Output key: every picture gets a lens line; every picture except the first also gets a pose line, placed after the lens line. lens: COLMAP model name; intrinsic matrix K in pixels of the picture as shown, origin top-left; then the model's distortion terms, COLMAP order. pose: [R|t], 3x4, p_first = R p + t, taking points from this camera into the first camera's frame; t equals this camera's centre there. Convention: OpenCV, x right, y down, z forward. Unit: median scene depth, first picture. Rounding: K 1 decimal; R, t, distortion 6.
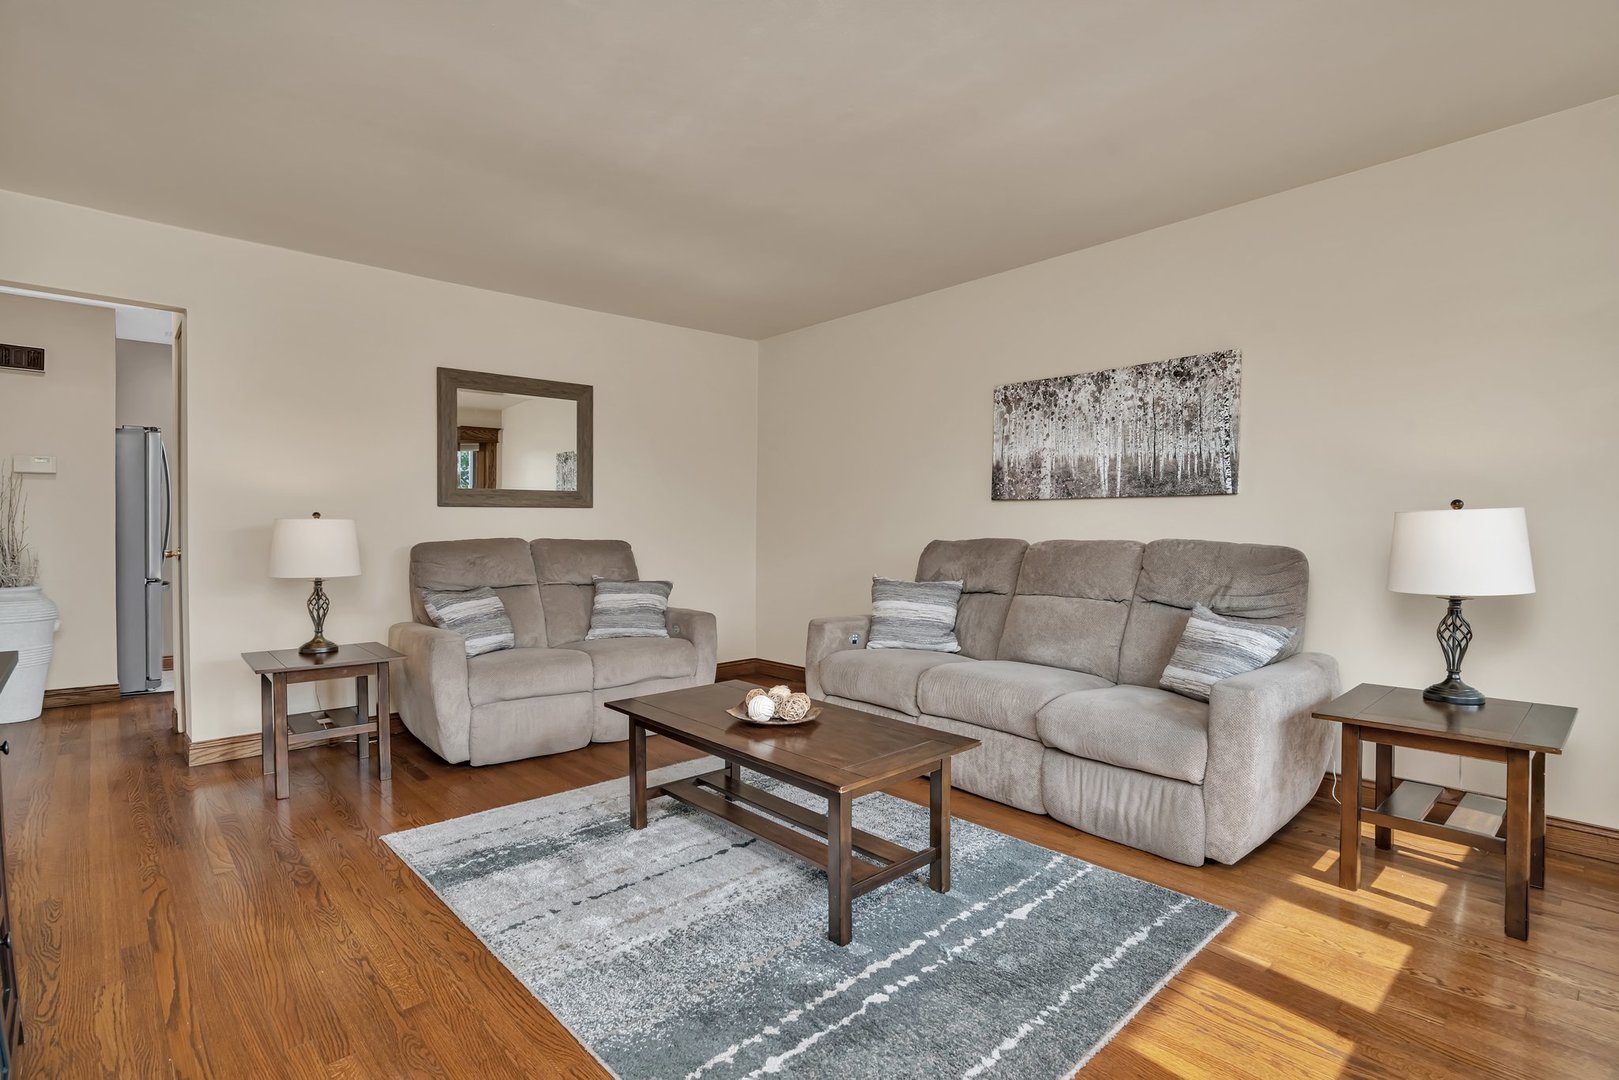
lens RADIAL K [[778.3, 0, 801.2], [0, 778.3, 534.2], [0, 0, 1]] dist [0.011522, -0.001880]
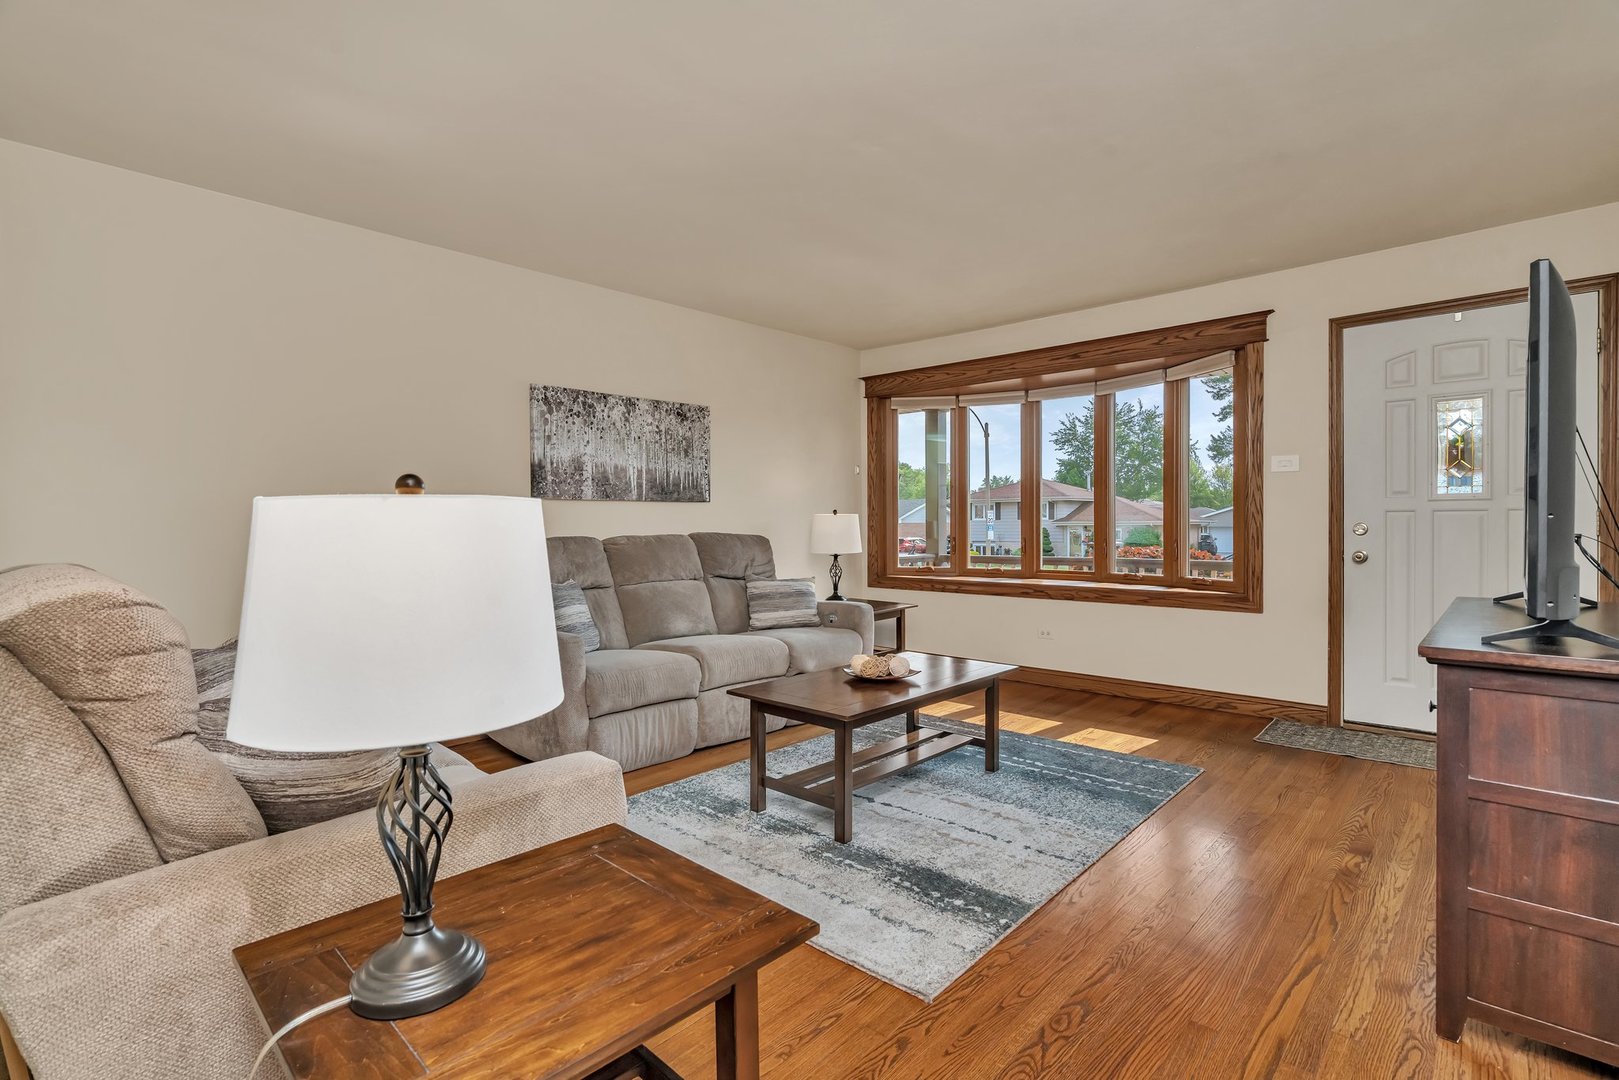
lens RADIAL K [[758.5, 0, 793.2], [0, 758.5, 542.1], [0, 0, 1]] dist [-0.013071, 0.007772]
pose [[-0.057982, -0.025332, 0.997996, -0.821026], [0.020184, 0.999444, 0.026541, -0.007613], [-0.998114, 0.021683, -0.057438, 0.811676]]
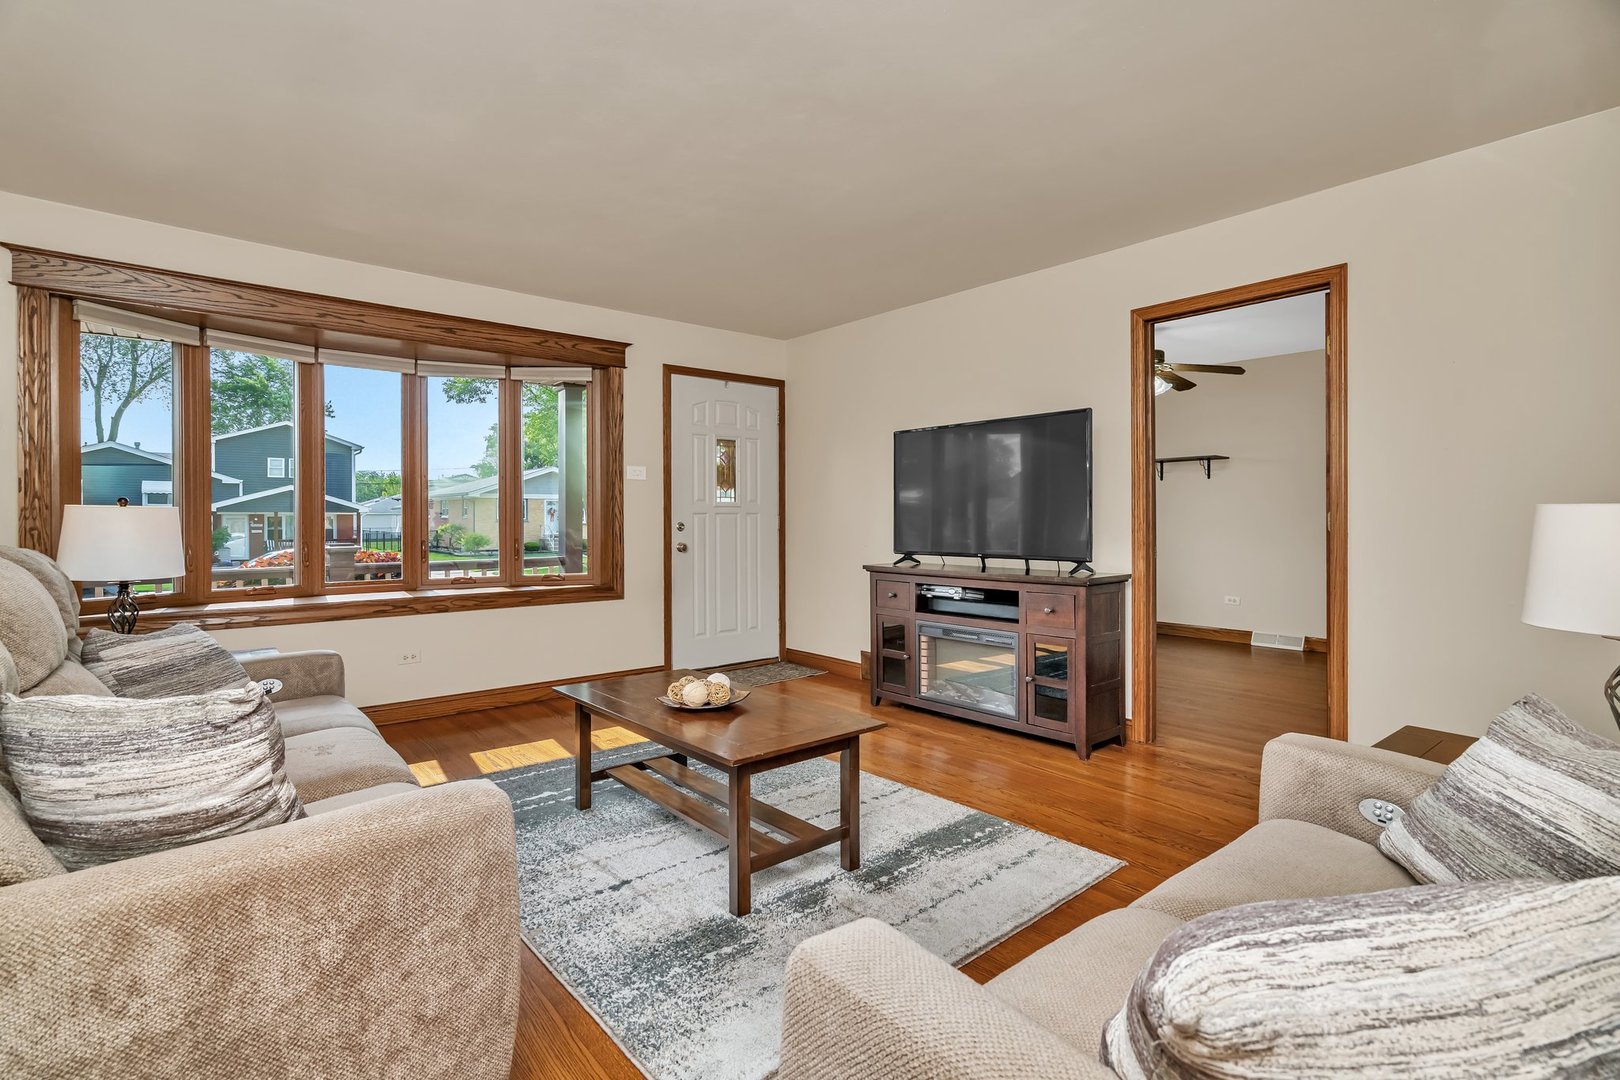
lens RADIAL K [[778.8, 0, 801.9], [0, 778.8, 524.3], [0, 0, 1]] dist [0.011522, -0.001880]
pose [[-0.998279, 0.003727, 0.058532, -0.155961], [0.005074, 0.999725, 0.022884, -0.017739], [-0.058431, 0.023141, -0.998023, 1.365536]]
